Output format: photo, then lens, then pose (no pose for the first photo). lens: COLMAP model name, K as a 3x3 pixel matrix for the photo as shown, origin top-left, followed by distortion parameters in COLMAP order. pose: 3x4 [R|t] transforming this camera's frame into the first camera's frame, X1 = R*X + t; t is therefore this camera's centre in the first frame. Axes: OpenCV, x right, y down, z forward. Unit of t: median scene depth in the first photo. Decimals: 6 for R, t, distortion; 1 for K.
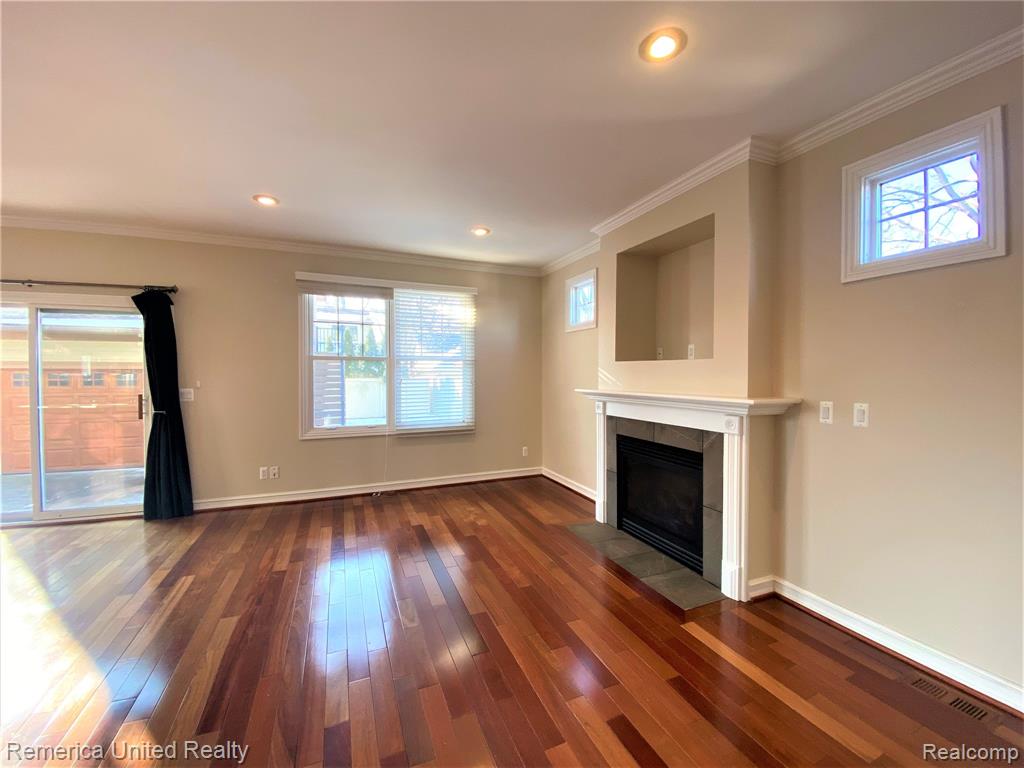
lens RADIAL K [[419.9, 0, 512.9], [0, 419.9, 382.7], [0, 0, 1]] dist [-0.001561, -0.010571]
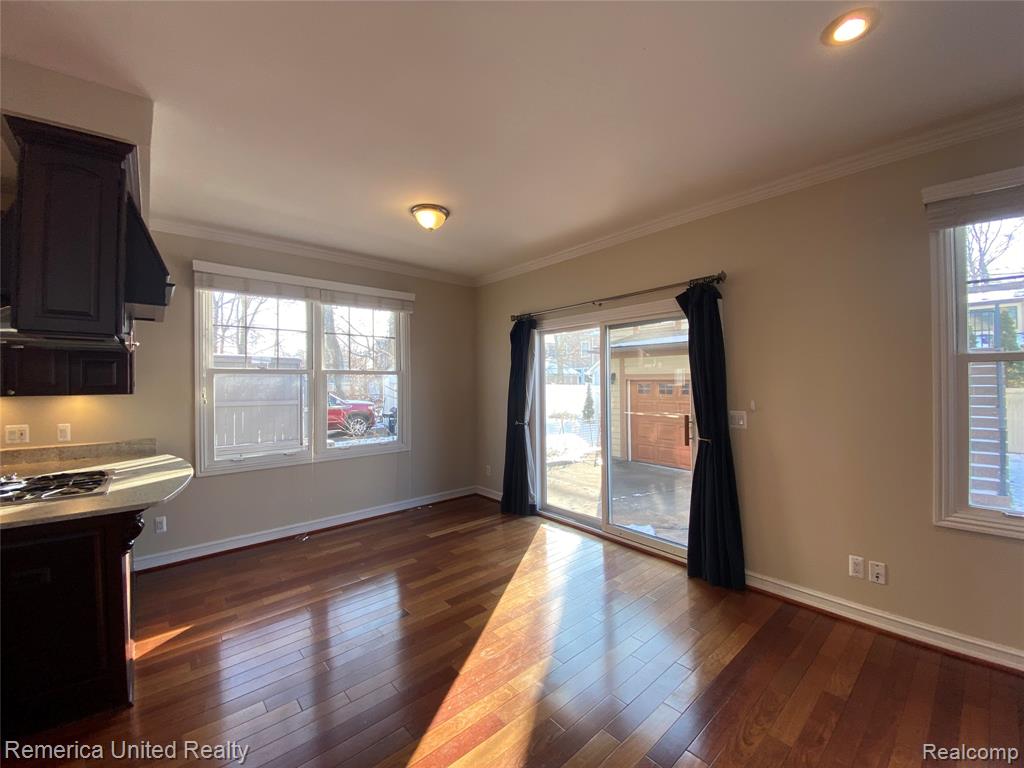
lens RADIAL K [[419.9, 0, 503.8], [0, 419.9, 379.0], [0, 0, 1]] dist [-0.001561, -0.010571]
pose [[0.318207, -0.011628, -0.947950, -0.219860], [-0.011504, 0.999804, -0.016126, -0.024346], [0.947951, 0.016037, 0.318011, 0.380778]]
